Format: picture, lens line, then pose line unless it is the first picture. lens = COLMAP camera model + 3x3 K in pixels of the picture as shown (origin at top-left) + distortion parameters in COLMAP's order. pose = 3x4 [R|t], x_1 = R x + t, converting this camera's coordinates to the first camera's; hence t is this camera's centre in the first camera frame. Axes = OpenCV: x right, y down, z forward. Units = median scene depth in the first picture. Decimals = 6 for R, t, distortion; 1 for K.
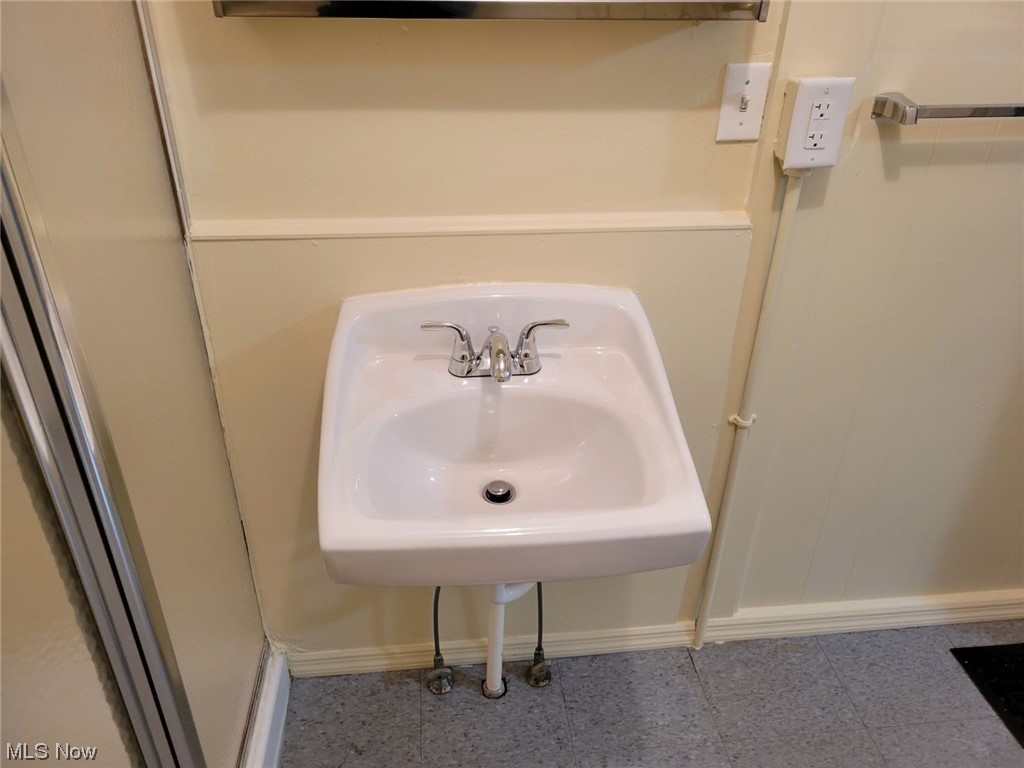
lens RADIAL K [[759.1, 0, 500.7], [0, 759.1, 377.3], [0, 0, 1]] dist [0.071064, -0.048253]
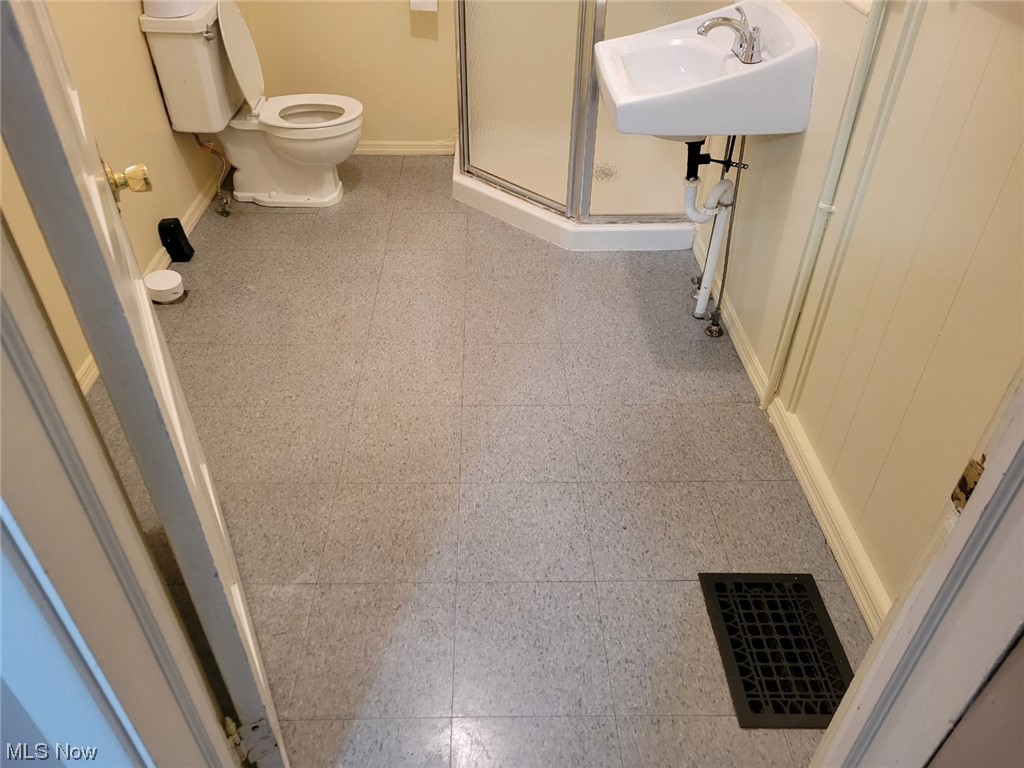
lens RADIAL K [[759.1, 0, 500.7], [0, 759.1, 377.3], [0, 0, 1]] dist [0.071064, -0.048253]
pose [[-0.088846, 0.604979, -0.791269, 1.237076], [-0.497994, 0.661013, 0.561306, -0.156090], [0.862617, 0.443917, 0.242548, 0.333995]]
